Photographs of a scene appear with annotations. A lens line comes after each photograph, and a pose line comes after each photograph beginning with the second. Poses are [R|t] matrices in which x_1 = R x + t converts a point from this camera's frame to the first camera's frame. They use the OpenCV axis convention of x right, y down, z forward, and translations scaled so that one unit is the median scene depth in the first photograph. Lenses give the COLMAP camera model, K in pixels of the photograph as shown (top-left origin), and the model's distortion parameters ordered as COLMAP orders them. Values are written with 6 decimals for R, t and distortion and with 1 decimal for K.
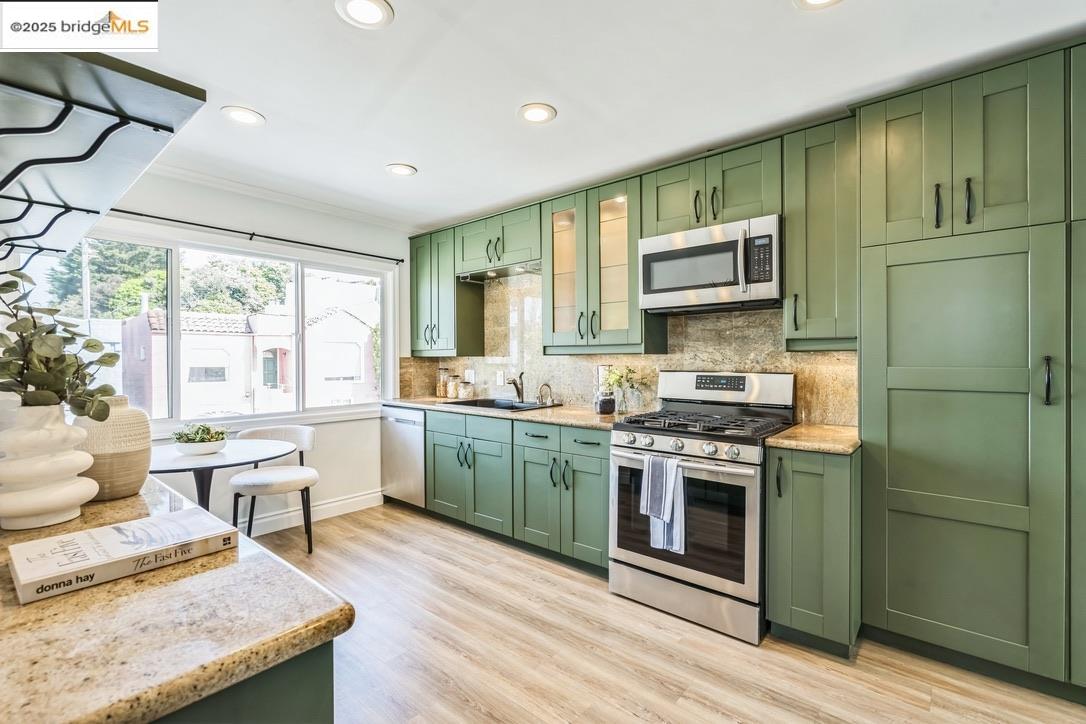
lens RADIAL K [[490.9, 0, 543.0], [0, 490.9, 362.0], [0, 0, 1]] dist [-0.001151, -0.000088]
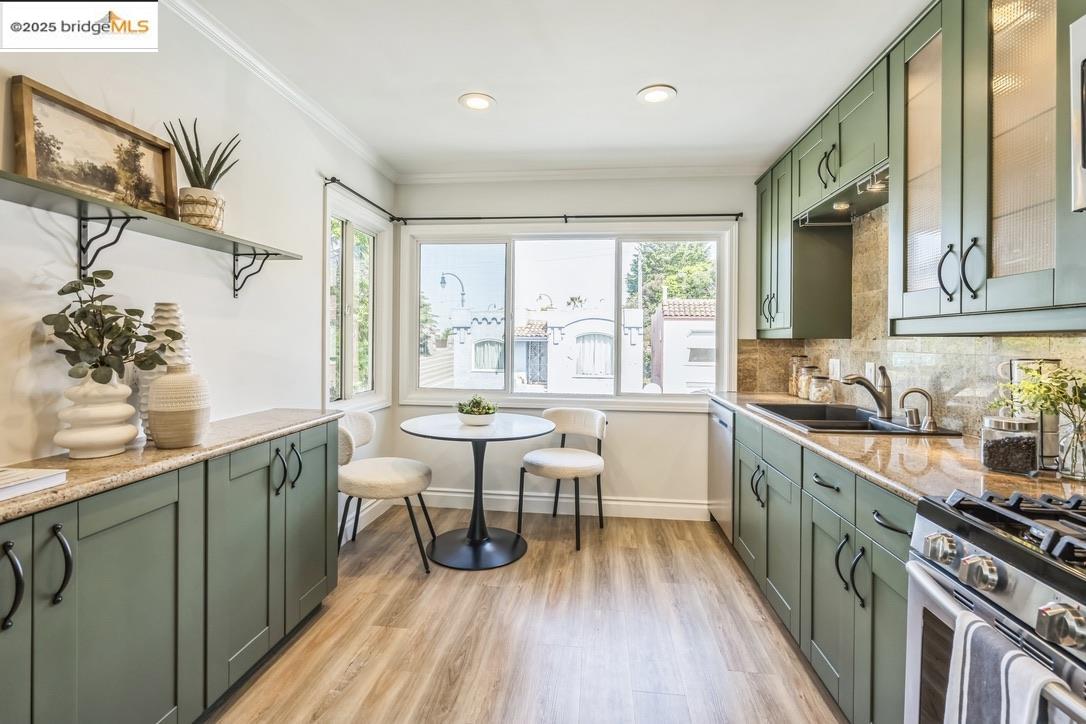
lens RADIAL K [[498.4, 0, 541.9], [0, 498.4, 342.8], [0, 0, 1]] dist [-0.001536, -0.000024]
pose [[0.563672, 0.012166, -0.825909, 0.212950], [-0.015944, 0.999865, 0.003847, -0.002254], [0.825845, 0.011000, 0.563790, 0.343030]]
